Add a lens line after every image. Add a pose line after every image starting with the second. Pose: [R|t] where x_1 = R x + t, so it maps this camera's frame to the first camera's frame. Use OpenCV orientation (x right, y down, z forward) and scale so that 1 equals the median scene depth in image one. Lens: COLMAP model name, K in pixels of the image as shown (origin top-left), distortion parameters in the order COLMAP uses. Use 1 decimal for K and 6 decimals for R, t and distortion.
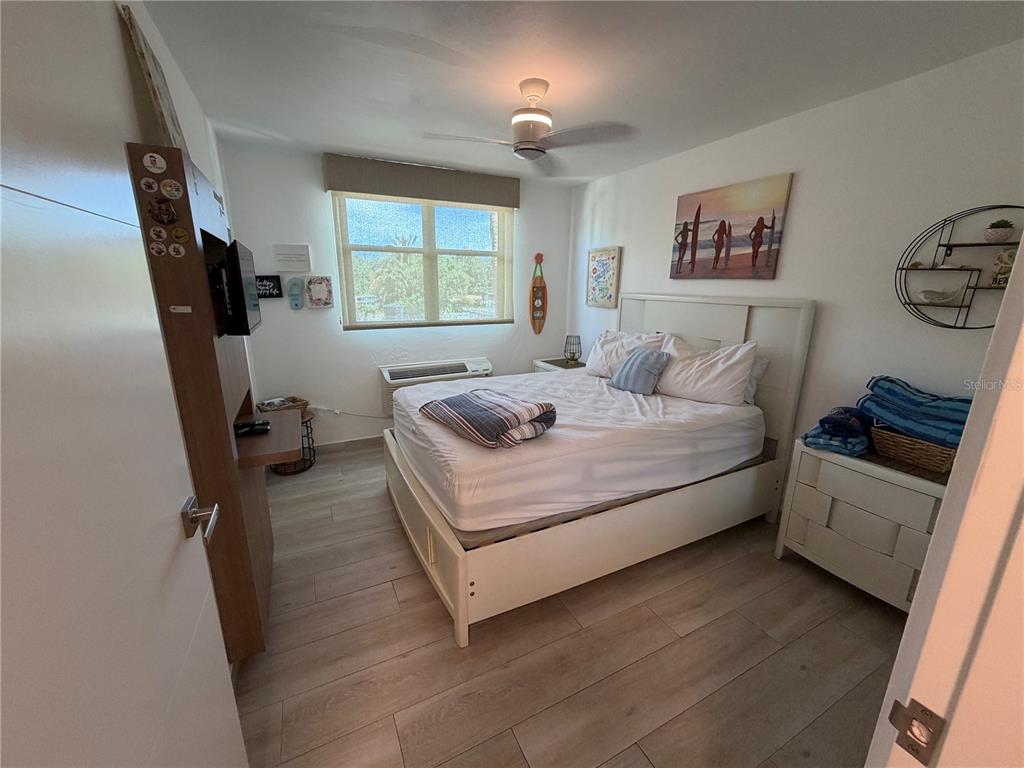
lens RADIAL K [[407.0, 0, 509.6], [0, 407.0, 383.2], [0, 0, 1]] dist [-0.002728, 0.001005]
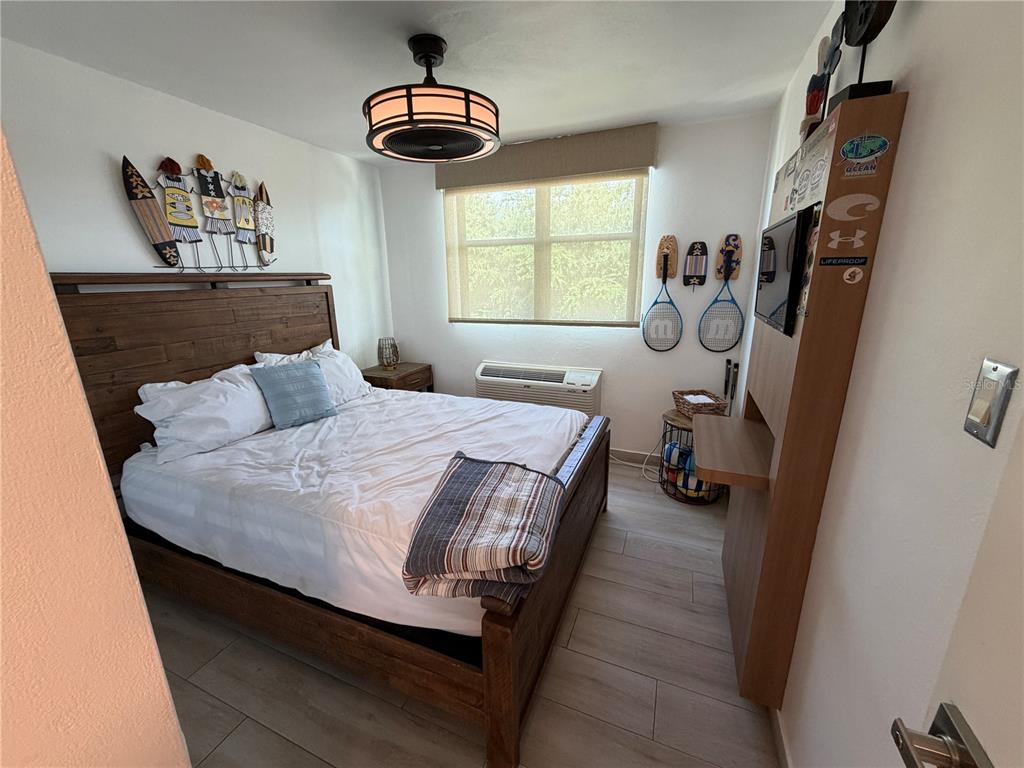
lens RADIAL K [[407.0, 0, 512.7], [0, 407.0, 382.2], [0, 0, 1]] dist [-0.002728, 0.001005]
pose [[0.653778, 0.175242, -0.736114, 0.447634], [-0.173075, 0.981656, 0.079980, -0.079819], [0.736627, 0.075114, 0.672115, 0.376186]]
